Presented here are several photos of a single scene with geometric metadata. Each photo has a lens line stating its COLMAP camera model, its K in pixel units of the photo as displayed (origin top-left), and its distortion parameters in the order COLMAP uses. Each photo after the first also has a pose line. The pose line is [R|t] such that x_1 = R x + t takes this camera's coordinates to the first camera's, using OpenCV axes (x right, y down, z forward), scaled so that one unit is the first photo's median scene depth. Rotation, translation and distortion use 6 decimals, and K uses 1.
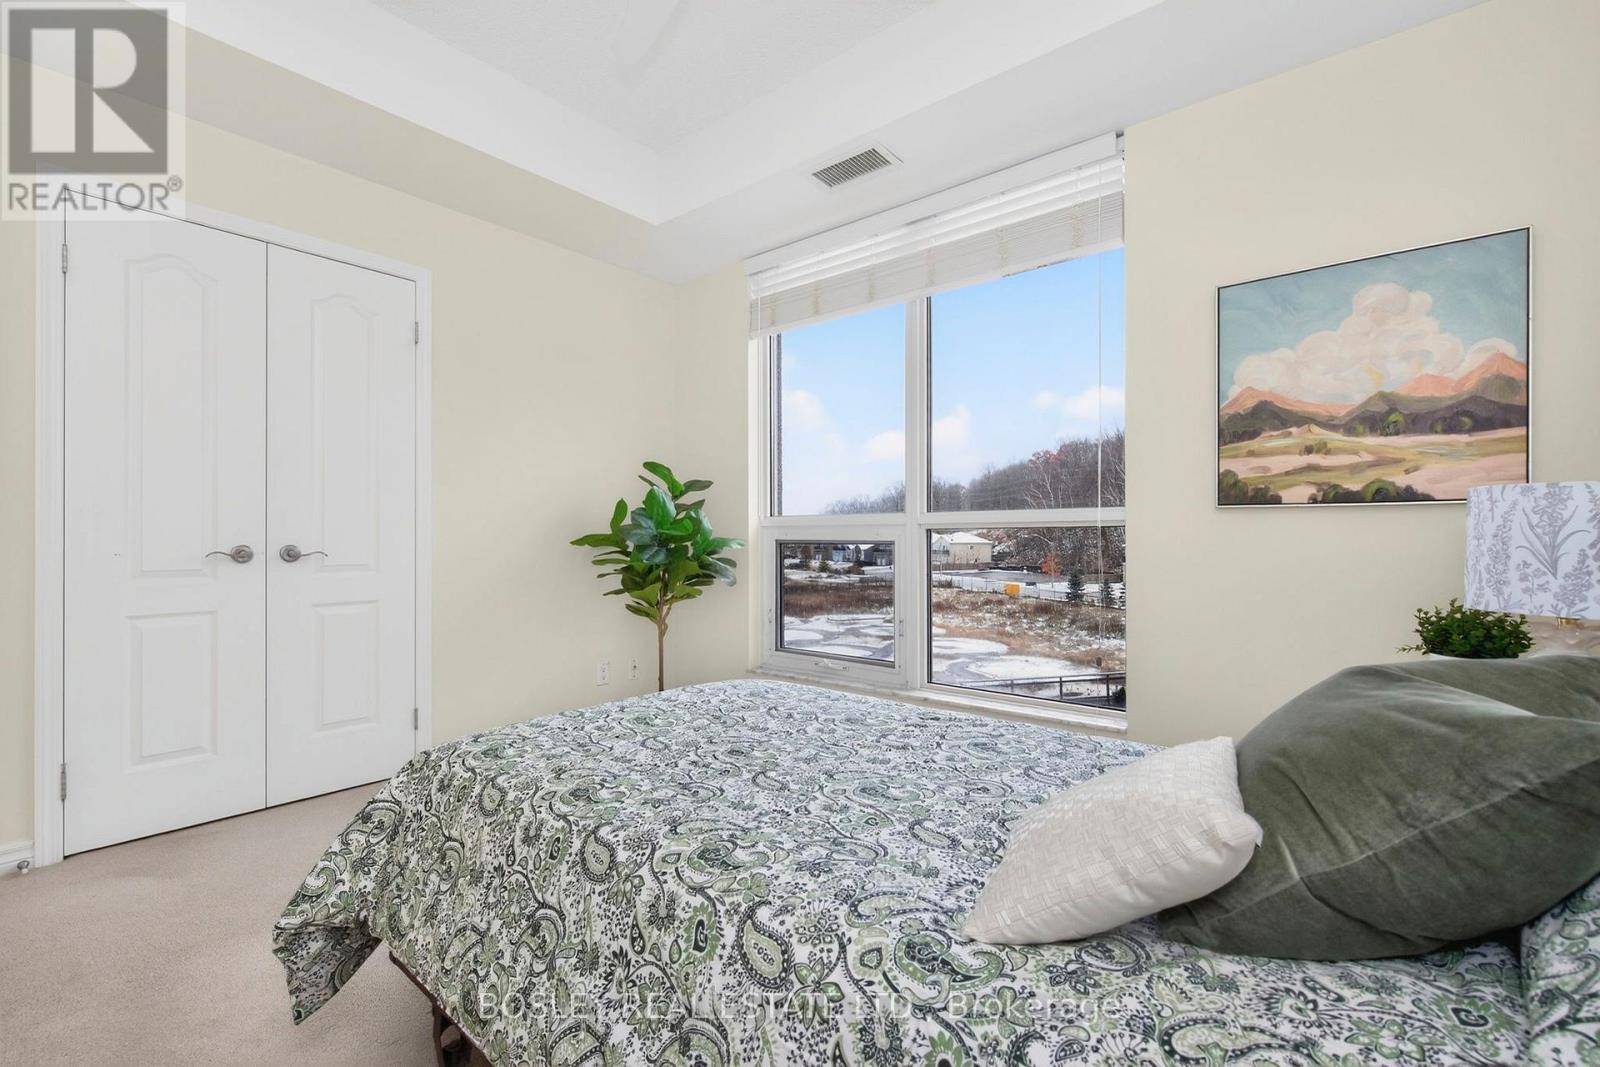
lens RADIAL K [[711.8, 0, 798.5], [0, 711.8, 535.0], [0, 0, 1]] dist [-0.000877, -0.000573]
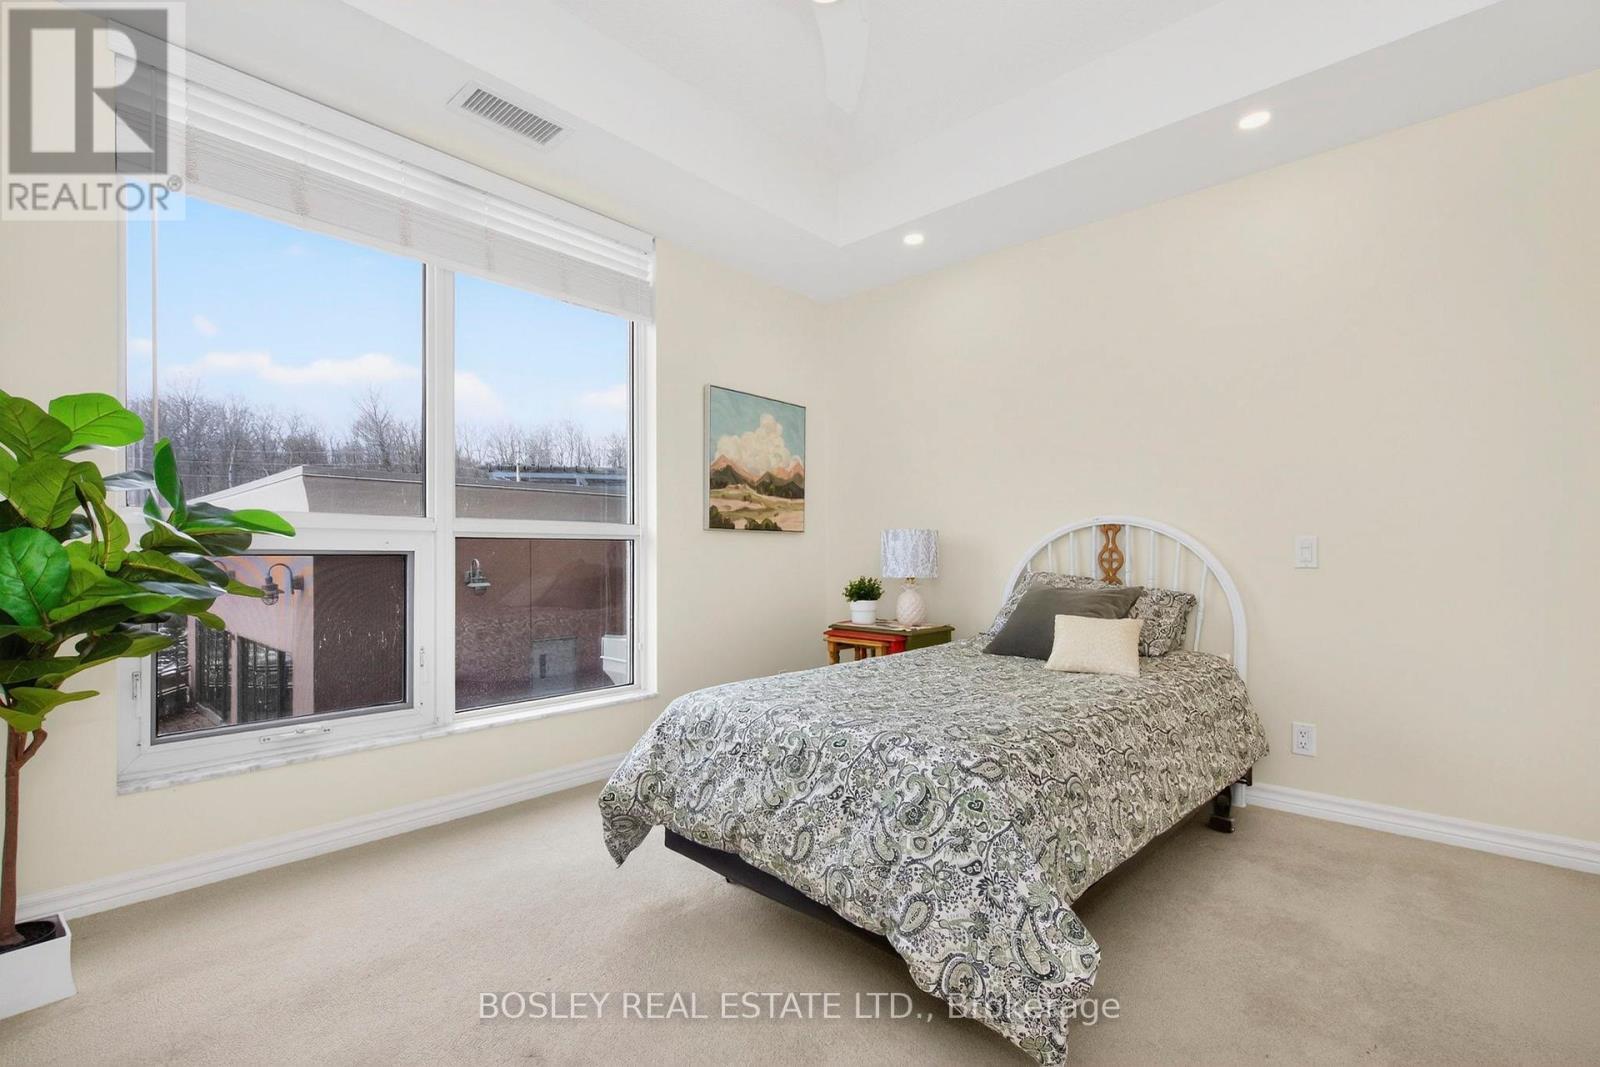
lens RADIAL K [[711.8, 0, 798.2], [0, 711.8, 548.8], [0, 0, 1]] dist [-0.000877, -0.000573]
pose [[0.044612, 0.008770, 0.998966, -1.011716], [-0.006613, 0.999942, -0.008483, 0.015856], [-0.998982, -0.006227, 0.044668, 0.809796]]
